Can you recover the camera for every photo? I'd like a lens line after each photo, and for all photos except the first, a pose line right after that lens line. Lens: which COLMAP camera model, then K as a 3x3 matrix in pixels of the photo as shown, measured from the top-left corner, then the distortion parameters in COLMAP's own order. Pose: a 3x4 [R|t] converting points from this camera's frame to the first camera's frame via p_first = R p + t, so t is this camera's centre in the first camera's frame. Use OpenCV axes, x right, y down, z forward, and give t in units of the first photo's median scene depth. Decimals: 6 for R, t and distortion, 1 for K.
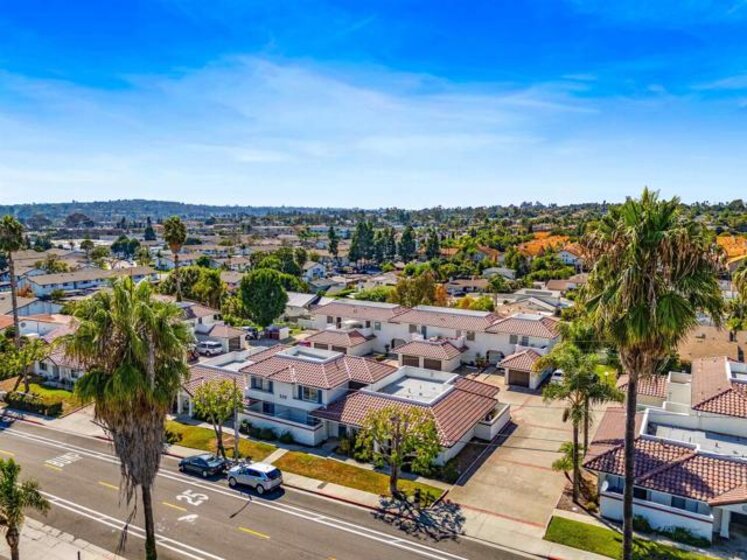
lens RADIAL K [[537.8, 0, 373.5], [0, 537.8, 280.0], [0, 0, 1]] dist [0.029196, -0.008367]
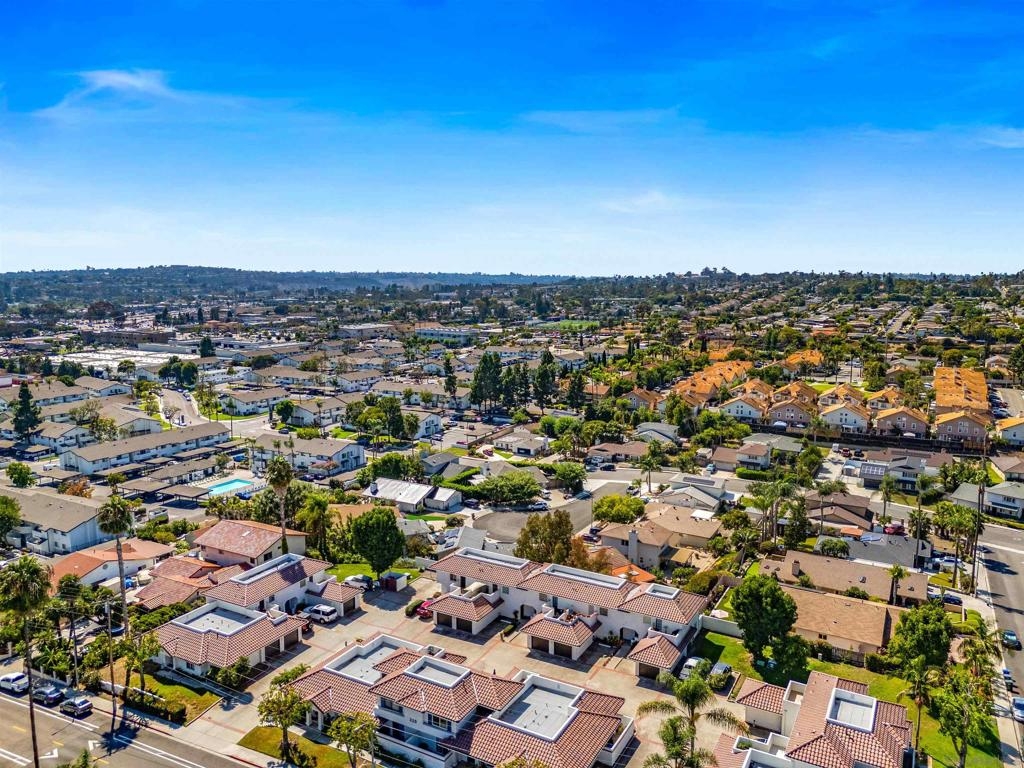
lens RADIAL K [[732.8, 0, 512.7], [0, 732.8, 405.9], [0, 0, 1]] dist [0.025776, -0.003063]
pose [[0.999881, -0.006943, 0.013791, 0.004671], [0.006243, 0.998722, 0.050160, -0.274200], [-0.014122, -0.050068, 0.998646, -0.229643]]
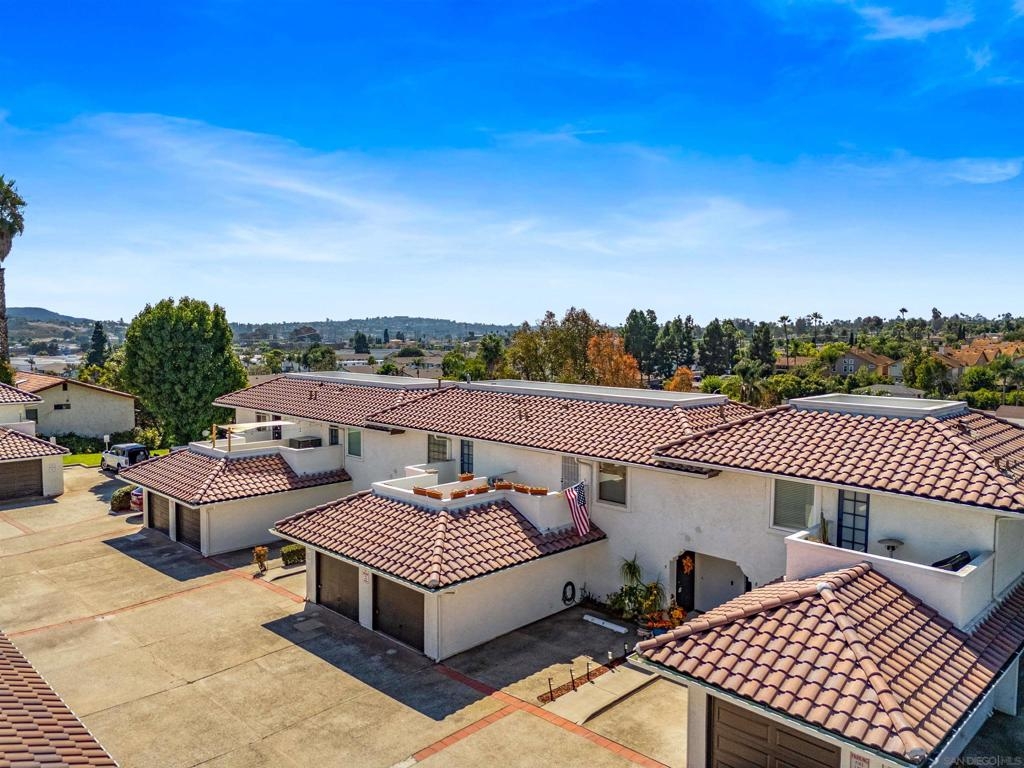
lens RADIAL K [[737.2, 0, 512.0], [0, 737.2, 384.0], [0, 0, 1]] dist [0.029196, -0.008367]
pose [[0.964623, 0.015885, -0.263153, 0.188804], [-0.031275, 0.998029, -0.054397, 0.068024], [0.261770, 0.060703, 0.963219, 0.577858]]
